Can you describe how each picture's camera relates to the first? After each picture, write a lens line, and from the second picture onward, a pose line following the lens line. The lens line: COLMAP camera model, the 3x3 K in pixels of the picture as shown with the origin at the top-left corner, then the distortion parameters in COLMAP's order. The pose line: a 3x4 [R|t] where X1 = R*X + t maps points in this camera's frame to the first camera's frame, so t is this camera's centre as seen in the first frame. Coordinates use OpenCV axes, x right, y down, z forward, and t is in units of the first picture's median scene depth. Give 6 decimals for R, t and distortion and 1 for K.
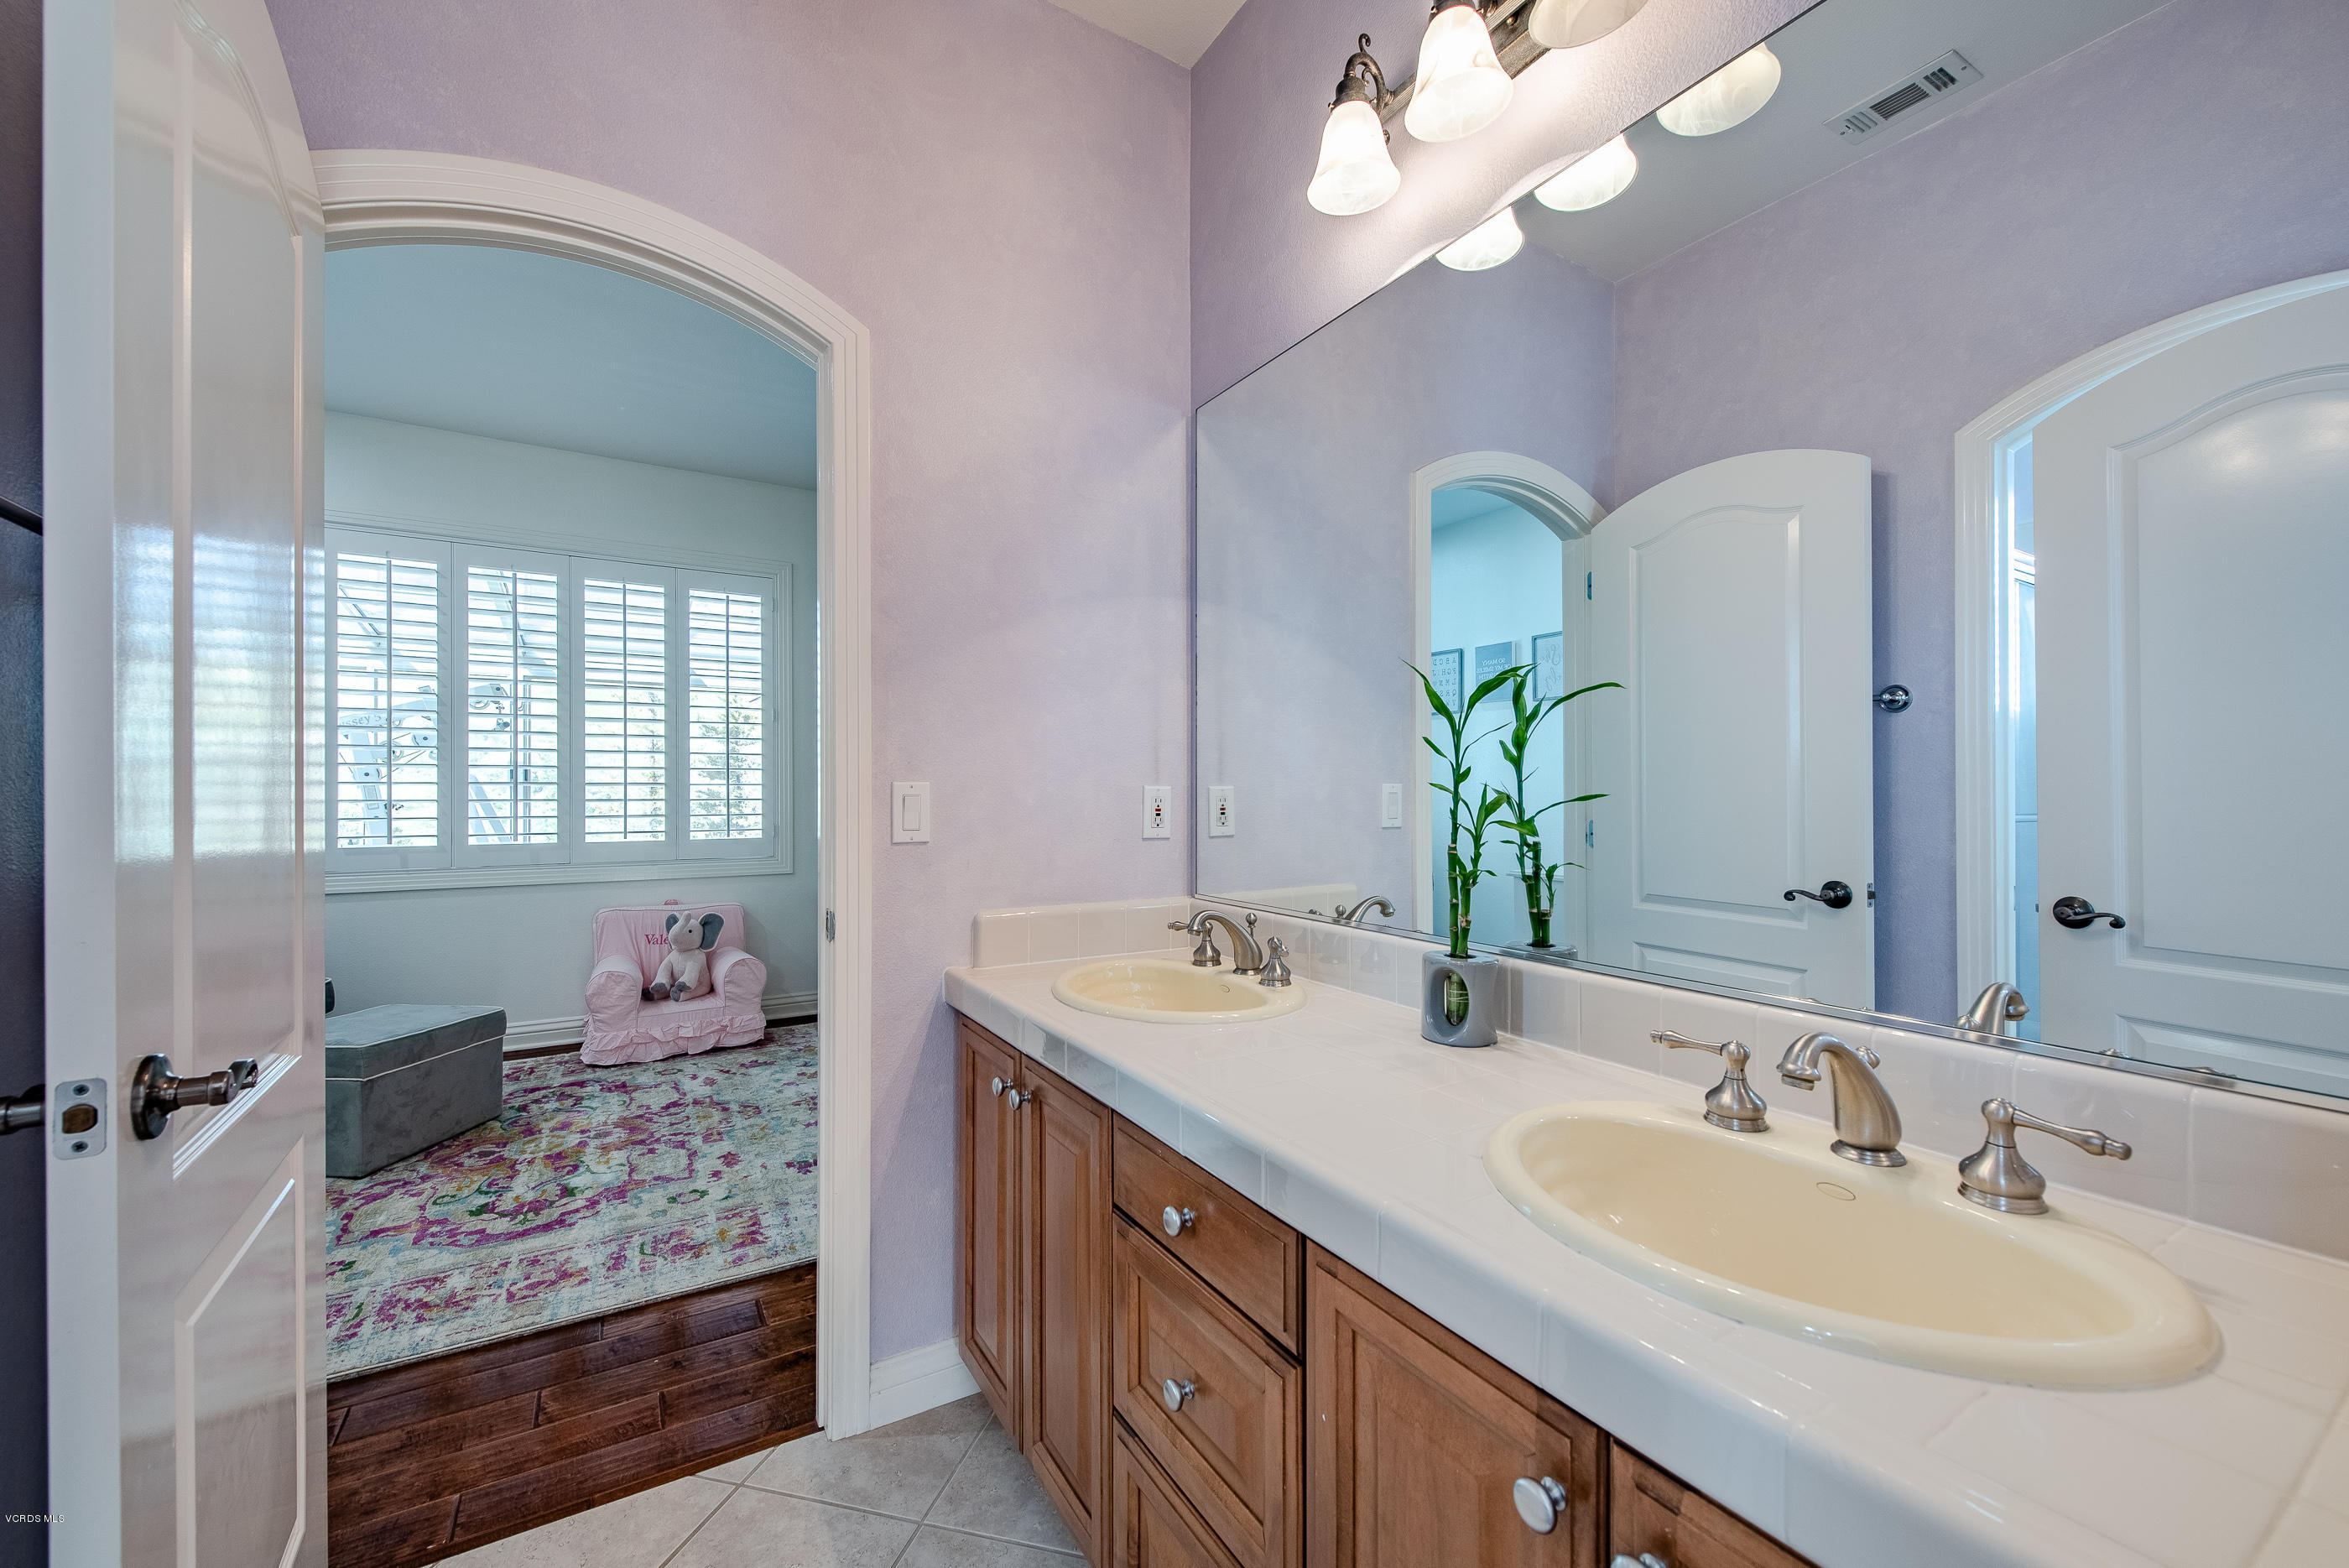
lens RADIAL K [[921.8, 0, 1190.8], [0, 921.8, 790.1], [0, 0, 1]] dist [0.013584, -0.003727]
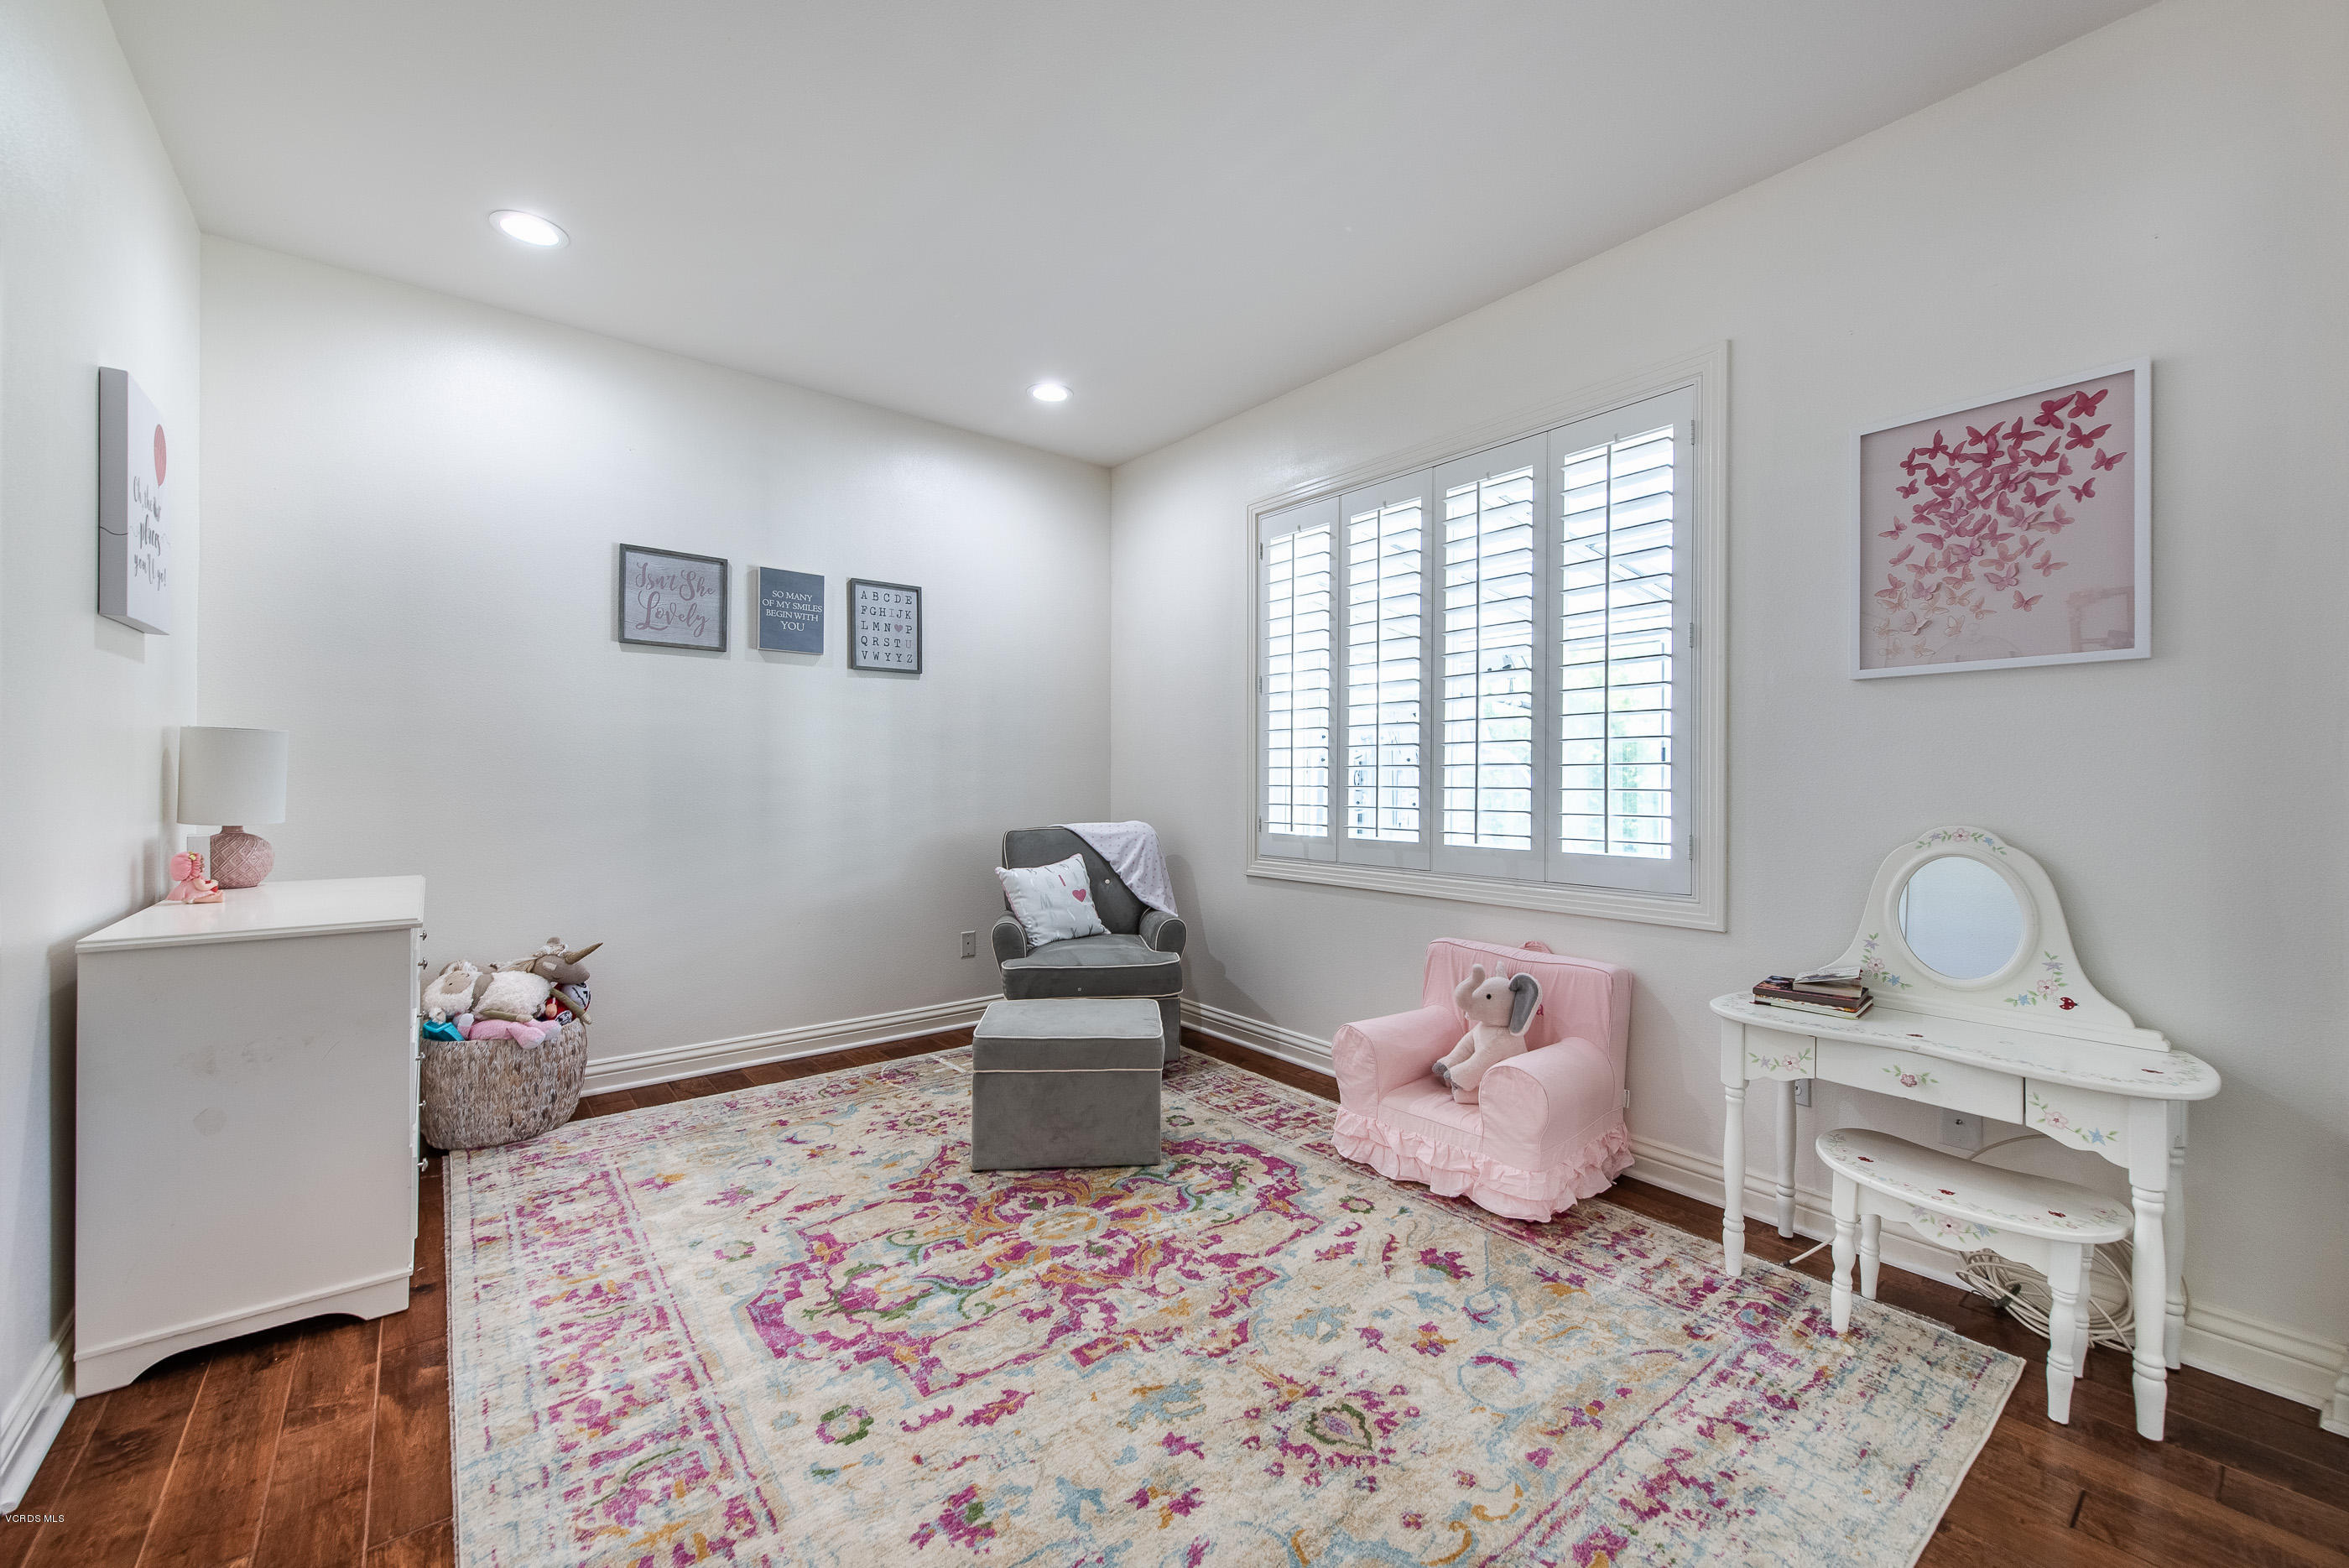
lens RADIAL K [[921.8, 0, 1174.2], [0, 921.8, 780.1], [0, 0, 1]] dist [0.013584, -0.003727]
pose [[0.112860, 0.001538, -0.993610, 0.082334], [0.001980, 0.999996, 0.001773, 0.004037], [0.993609, -0.002167, 0.112857, 0.939703]]
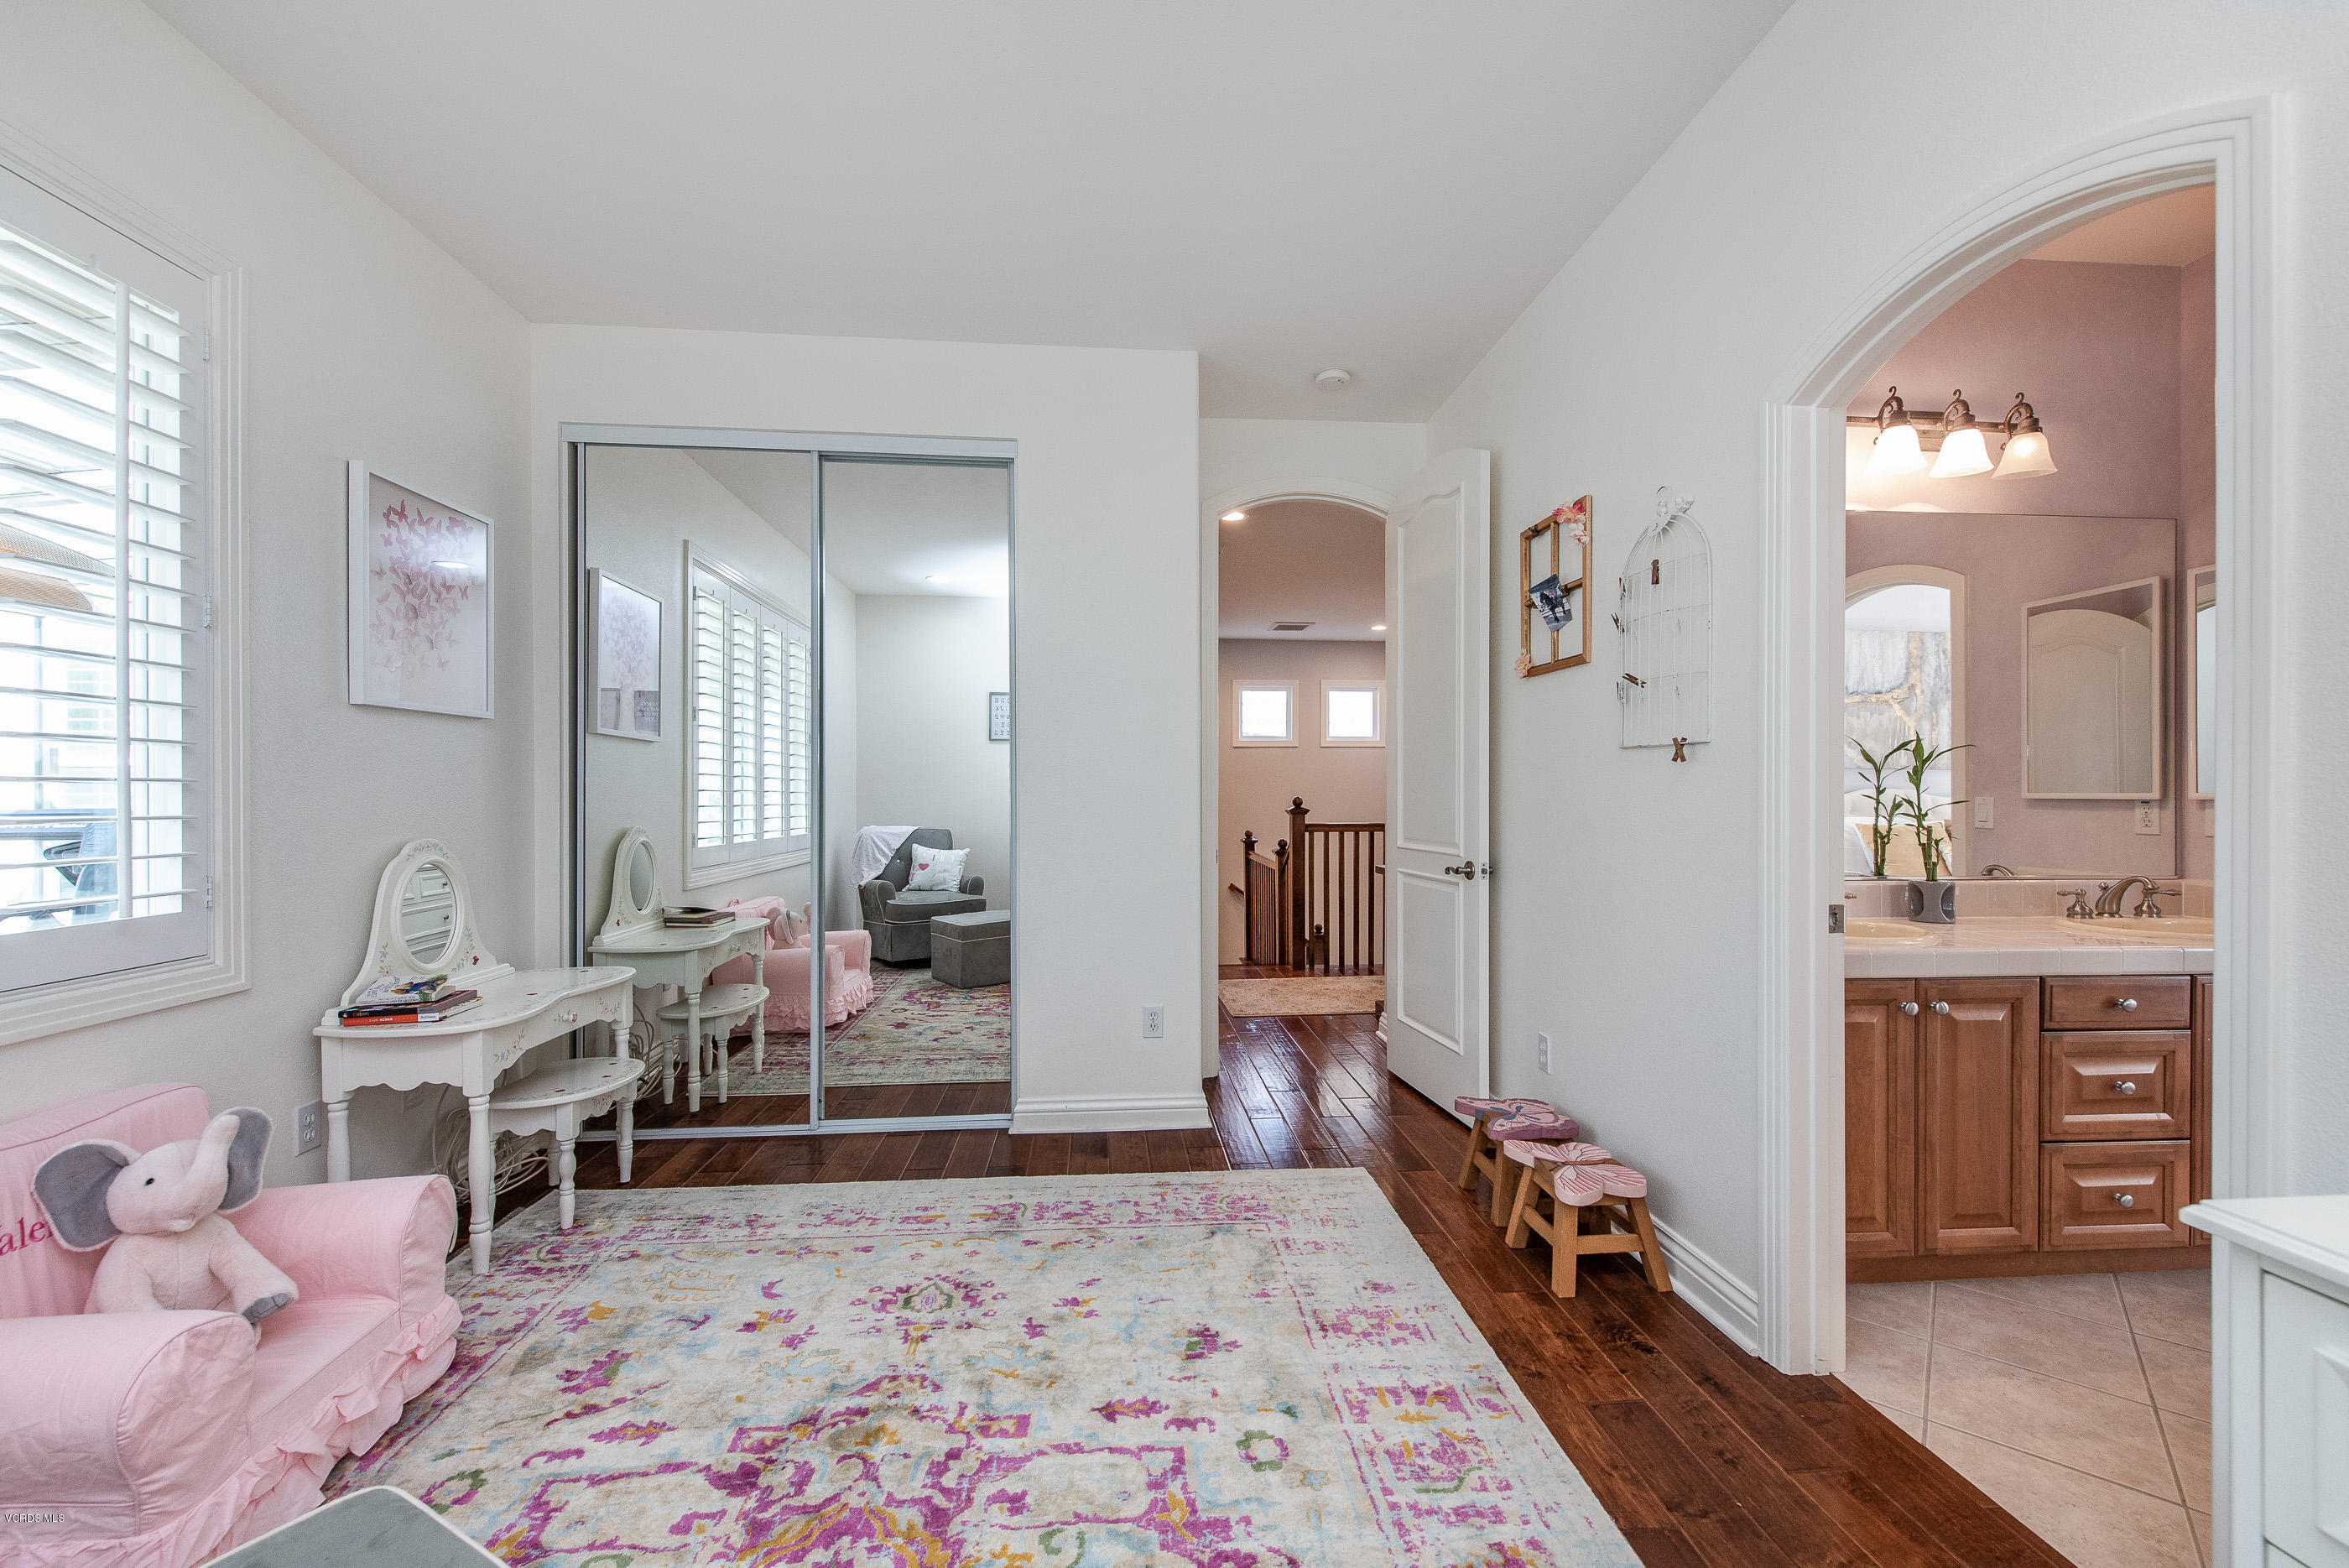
lens RADIAL K [[921.8, 0, 1188.7], [0, 921.8, 797.6], [0, 0, 1]] dist [0.013584, -0.003727]
pose [[0.454426, -0.004926, 0.890771, -0.914196], [-0.003725, 0.999965, 0.007430, -0.004421], [-0.890777, -0.006694, 0.454392, 0.623662]]
